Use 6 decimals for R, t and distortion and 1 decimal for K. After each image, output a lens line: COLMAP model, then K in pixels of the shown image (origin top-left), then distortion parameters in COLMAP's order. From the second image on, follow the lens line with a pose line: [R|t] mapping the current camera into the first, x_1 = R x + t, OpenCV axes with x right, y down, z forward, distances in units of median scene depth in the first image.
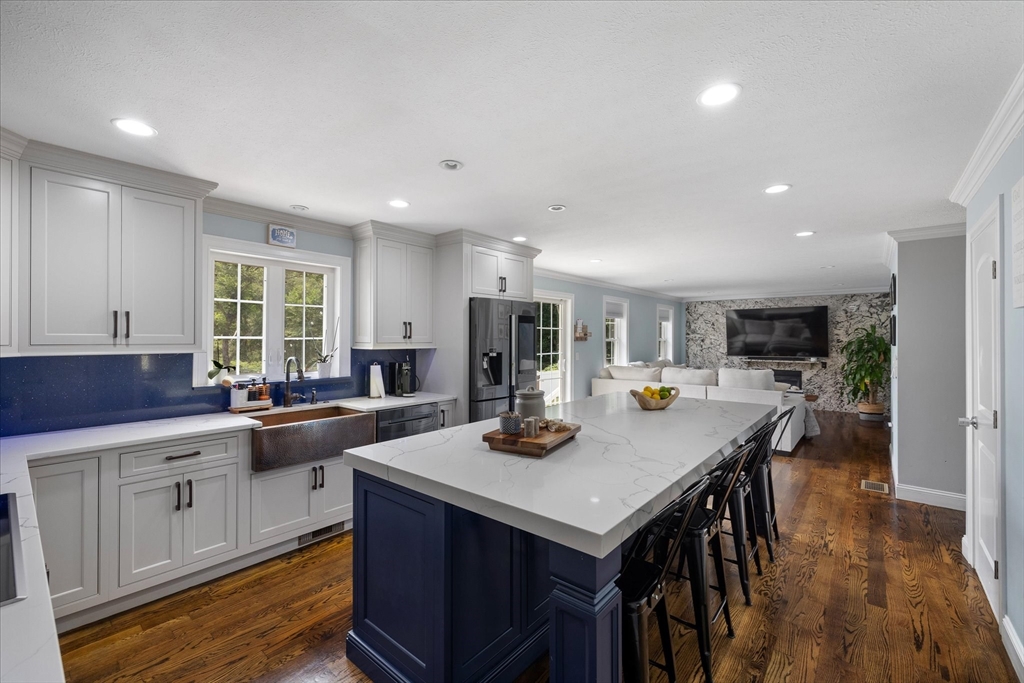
lens RADIAL K [[441.8, 0, 504.4], [0, 441.8, 334.6], [0, 0, 1]] dist [-0.000692, 0.000533]
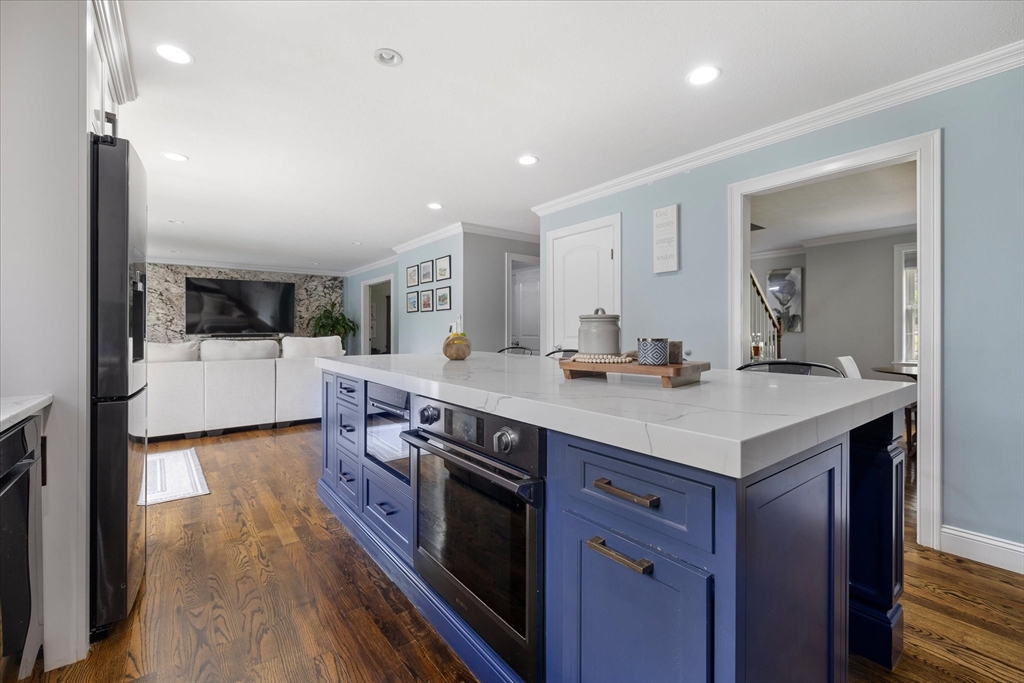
lens RADIAL K [[441.8, 0, 509.9], [0, 441.8, 334.0], [0, 0, 1]] dist [-0.000692, 0.000533]
pose [[0.199680, -0.008556, 0.979824, -0.203380], [-0.004338, 0.999944, 0.009615, 0.044760], [-0.979852, -0.006171, 0.199631, 0.299134]]
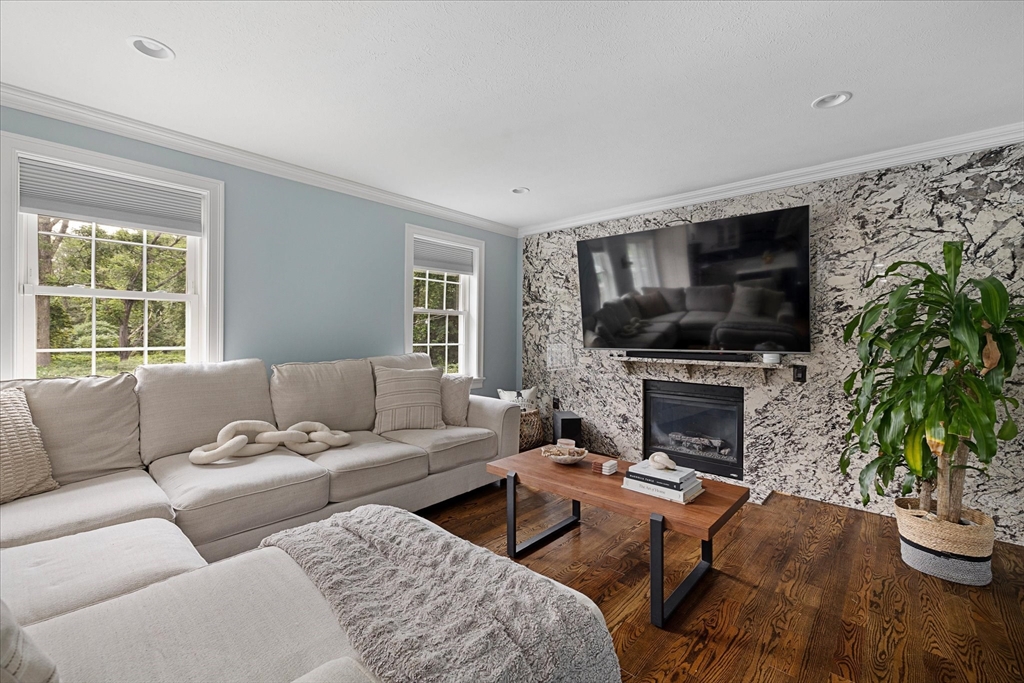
lens RADIAL K [[441.8, 0, 505.6], [0, 441.8, 335.3], [0, 0, 1]] dist [-0.000692, 0.000533]
pose [[0.999425, 0.003100, -0.033779, 0.521272], [-0.002627, 0.999898, 0.014045, 0.034716], [0.033819, -0.013948, 0.999331, 0.662603]]
